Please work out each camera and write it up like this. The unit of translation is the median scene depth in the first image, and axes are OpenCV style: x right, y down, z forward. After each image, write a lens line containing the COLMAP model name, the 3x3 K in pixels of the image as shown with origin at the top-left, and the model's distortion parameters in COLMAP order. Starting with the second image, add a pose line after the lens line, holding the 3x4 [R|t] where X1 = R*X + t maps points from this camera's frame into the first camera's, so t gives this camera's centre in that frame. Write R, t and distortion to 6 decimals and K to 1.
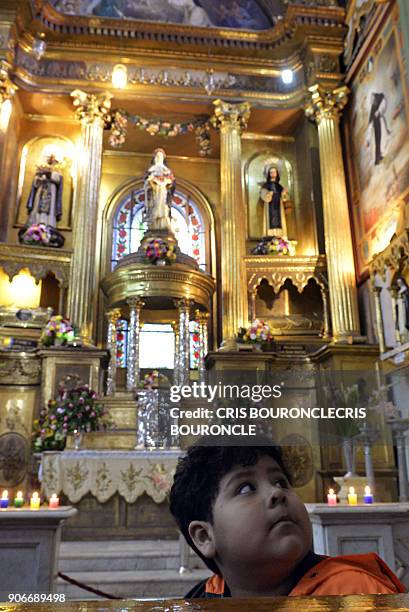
lens RADIAL K [[526.0, 0, 204.5], [0, 526.0, 306.0], [0, 0, 1]] dist [-0.005203, -0.003432]
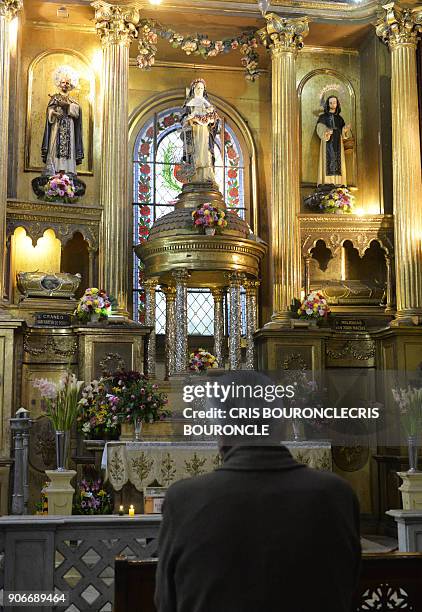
lens RADIAL K [[812.1, 0, 211.0], [0, 812.1, 306.0], [0, 0, 1]] dist [0.012848, 0.002538]
pose [[0.999120, 0.011028, 0.040478, -0.117947], [-0.017539, 0.986272, 0.164197, -0.158270], [-0.038111, -0.164762, 0.985597, -0.326868]]
